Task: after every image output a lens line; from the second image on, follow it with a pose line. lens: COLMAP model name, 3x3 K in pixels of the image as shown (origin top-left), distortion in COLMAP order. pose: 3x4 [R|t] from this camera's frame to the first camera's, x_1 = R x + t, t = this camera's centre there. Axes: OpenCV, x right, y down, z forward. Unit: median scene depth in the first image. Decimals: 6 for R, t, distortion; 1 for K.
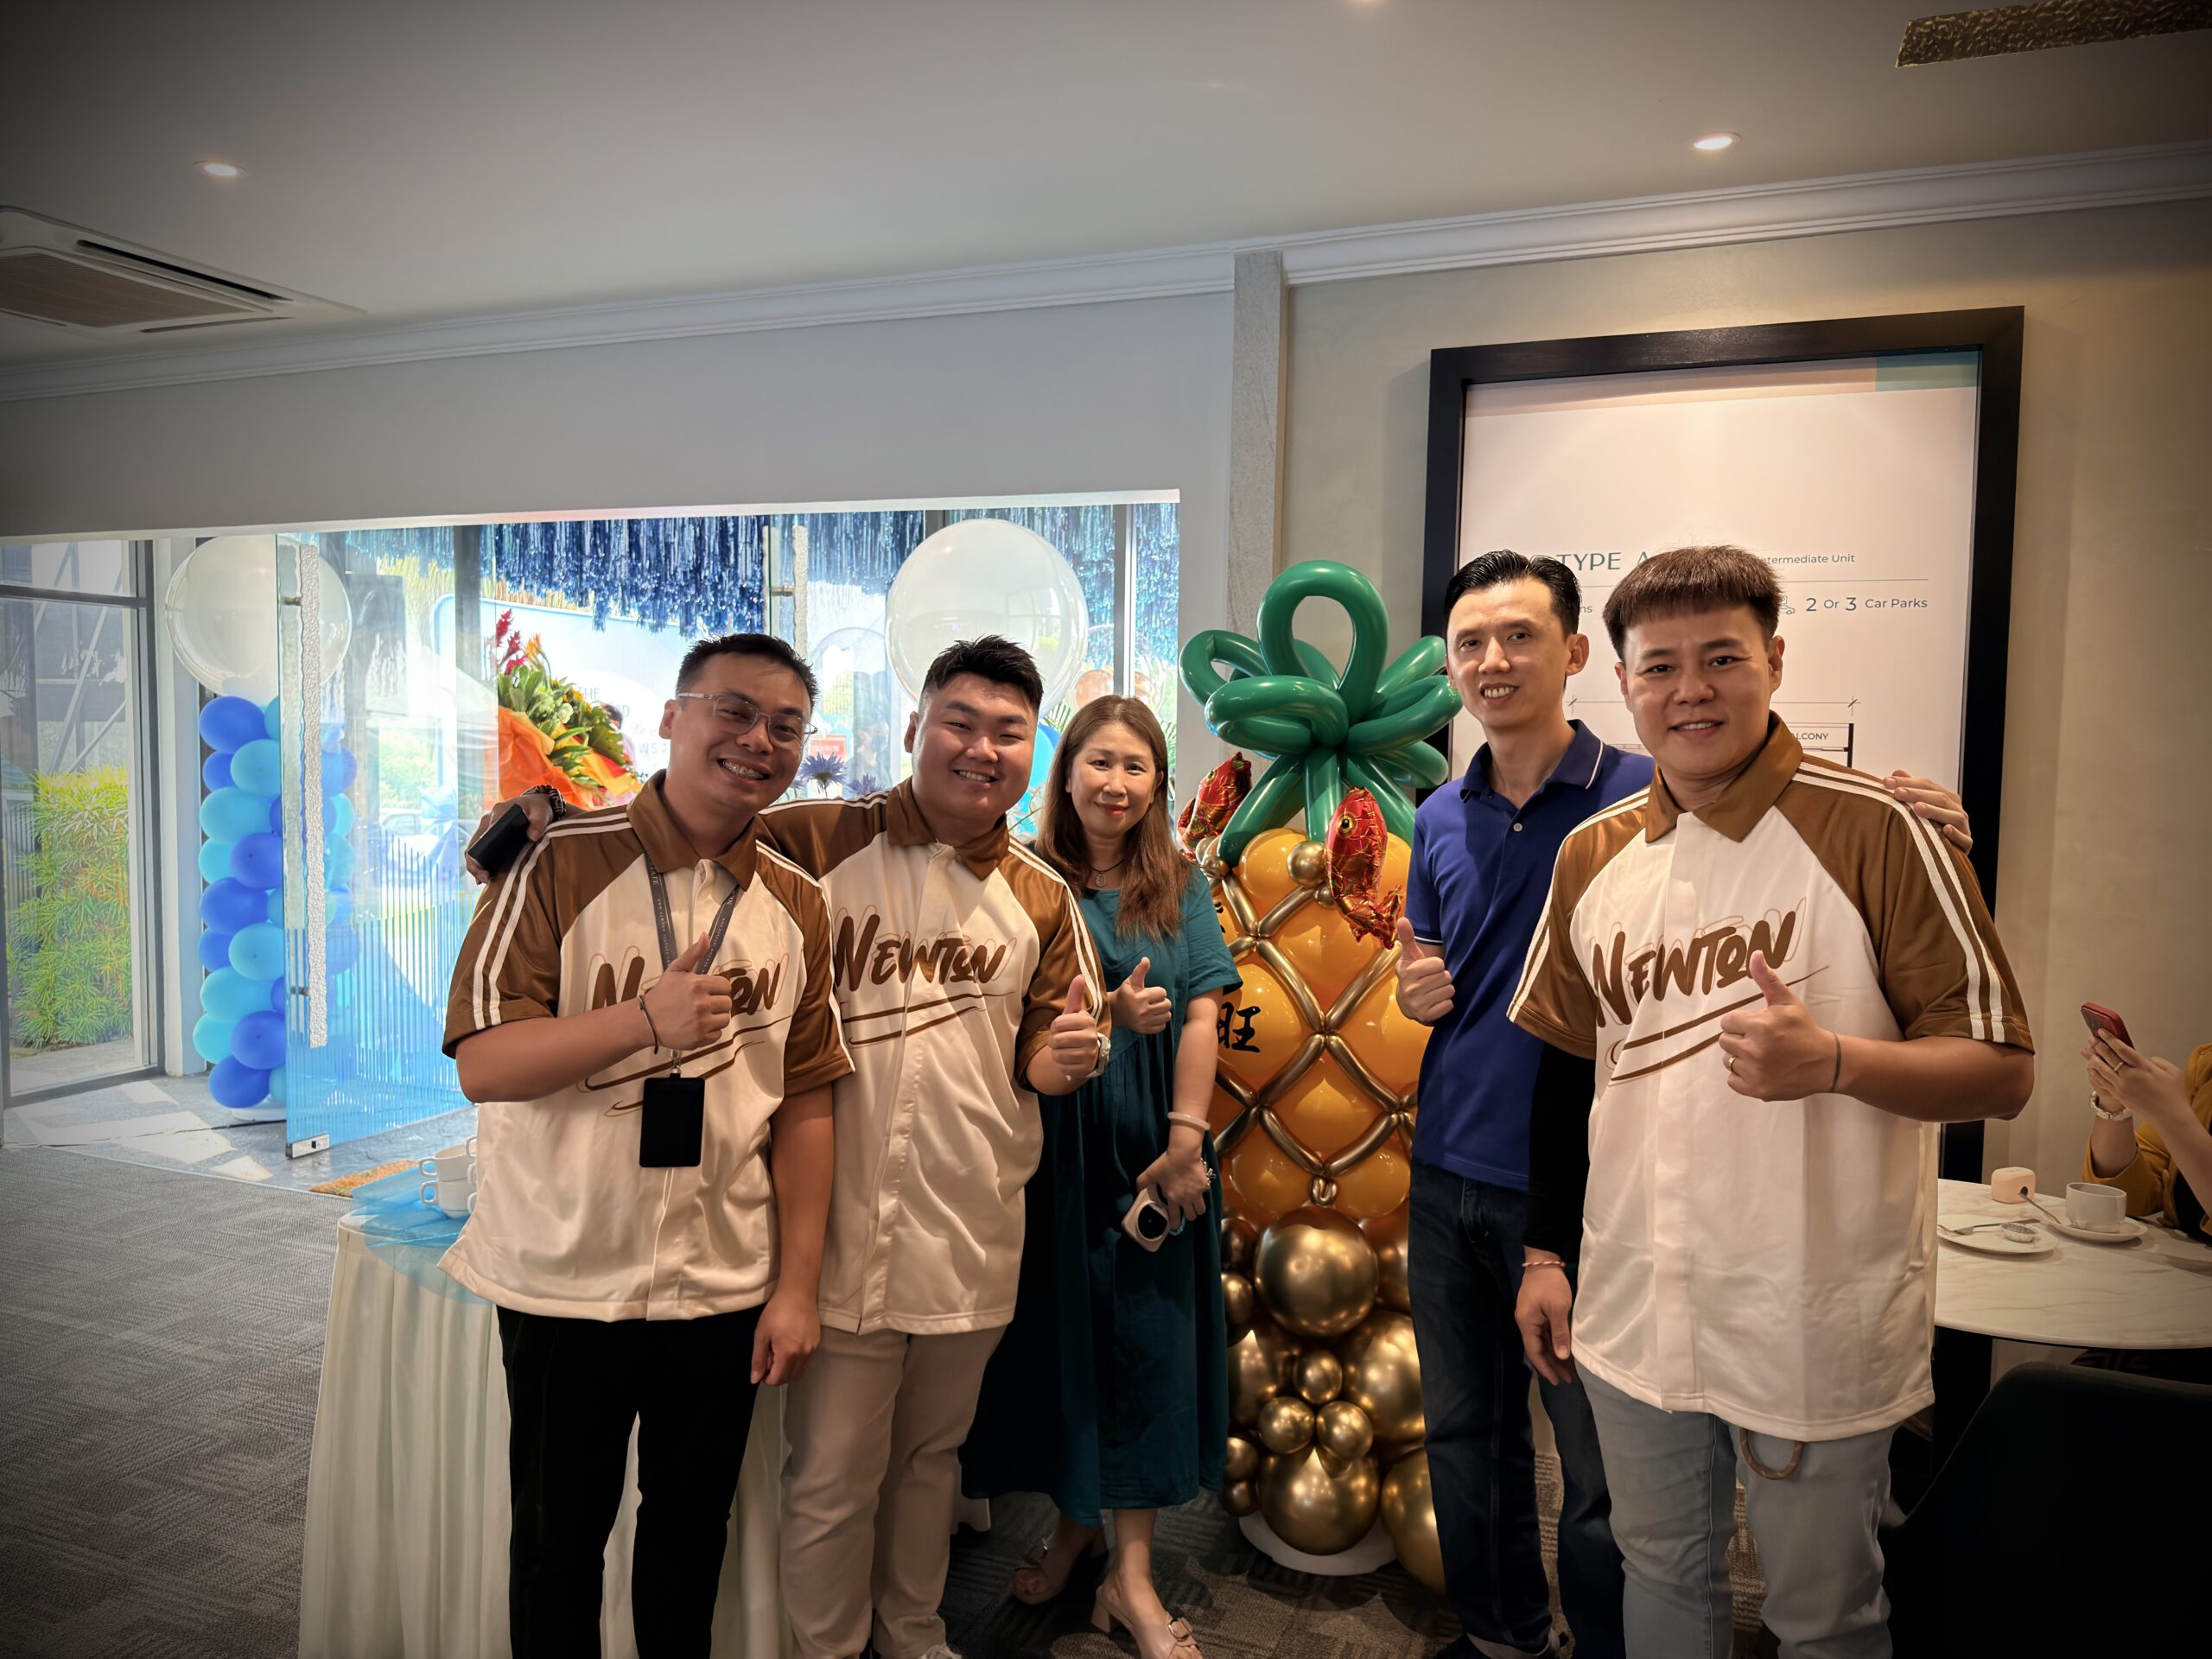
lens RADIAL K [[1564.0, 0, 1107.2], [0, 1564.0, 823.7], [0, 0, 1]] dist [0.009363, -0.012961]
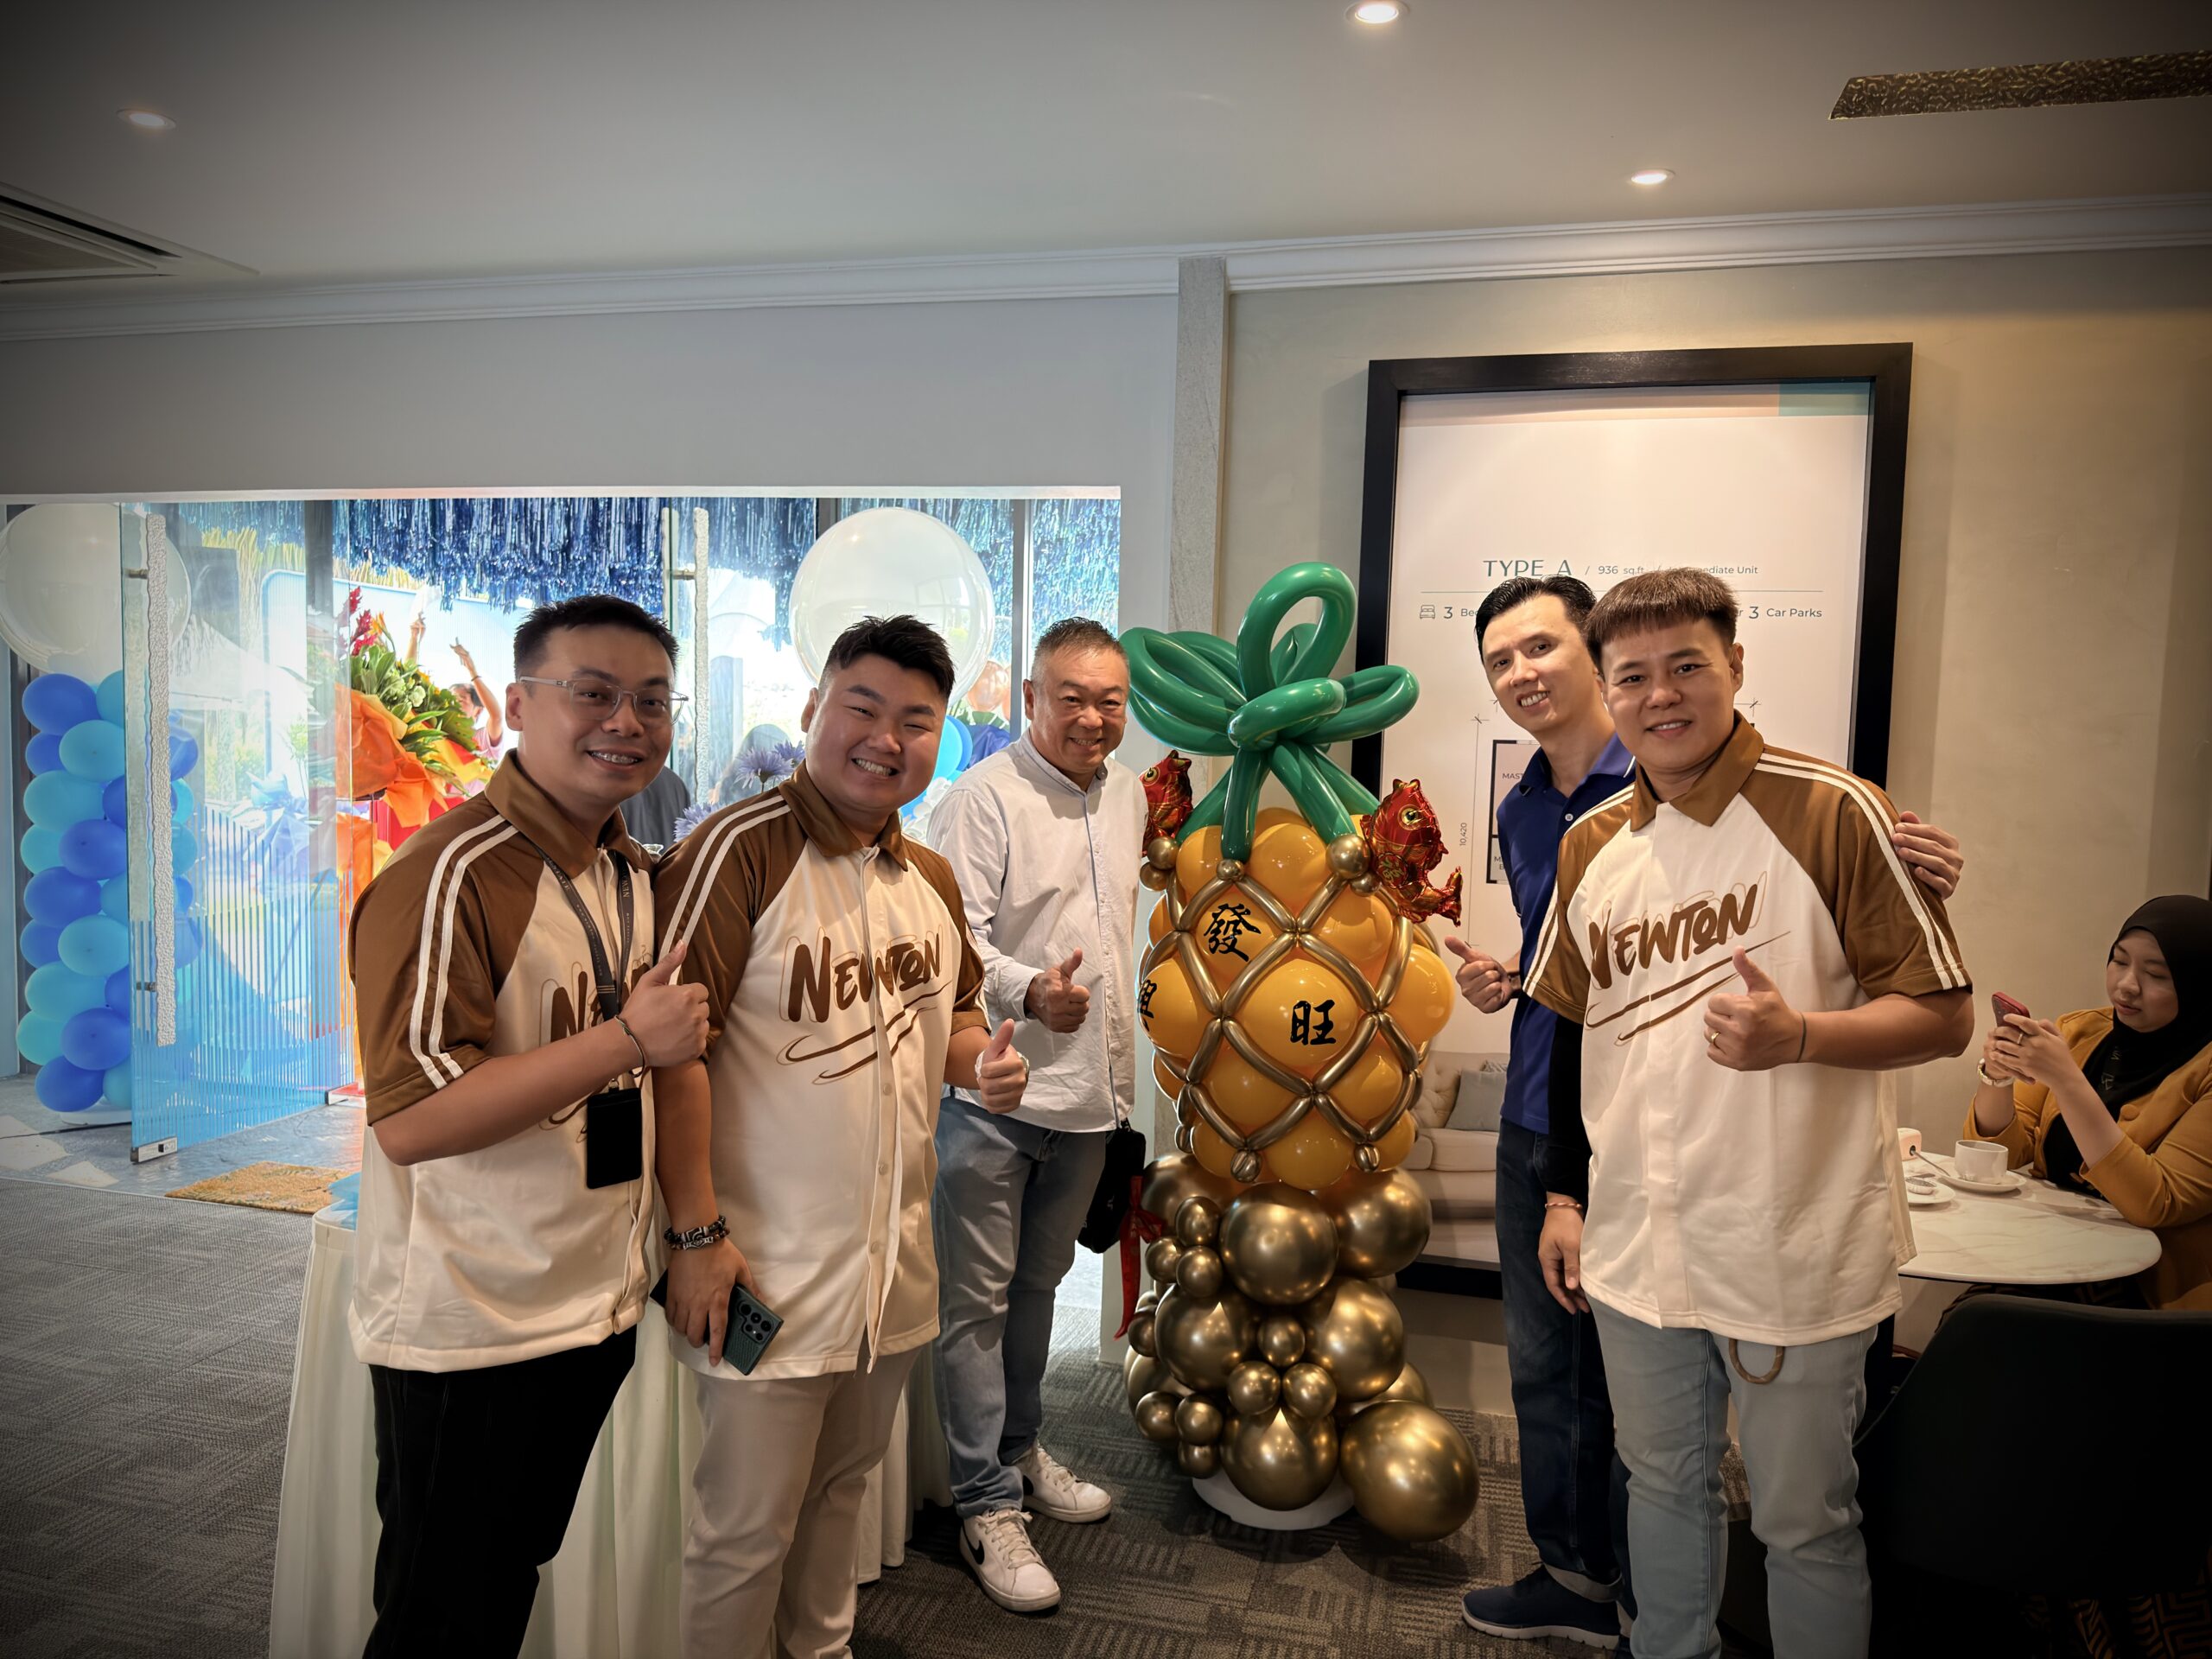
lens RADIAL K [[1564.0, 0, 1093.4], [0, 1564.0, 836.1], [0, 0, 1]] dist [0.009363, -0.012961]
pose [[0.992261, 0.002492, 0.124141, -0.103650], [-0.004168, 0.999904, 0.013244, 0.001425], [-0.124096, -0.013659, 0.992176, -0.016624]]
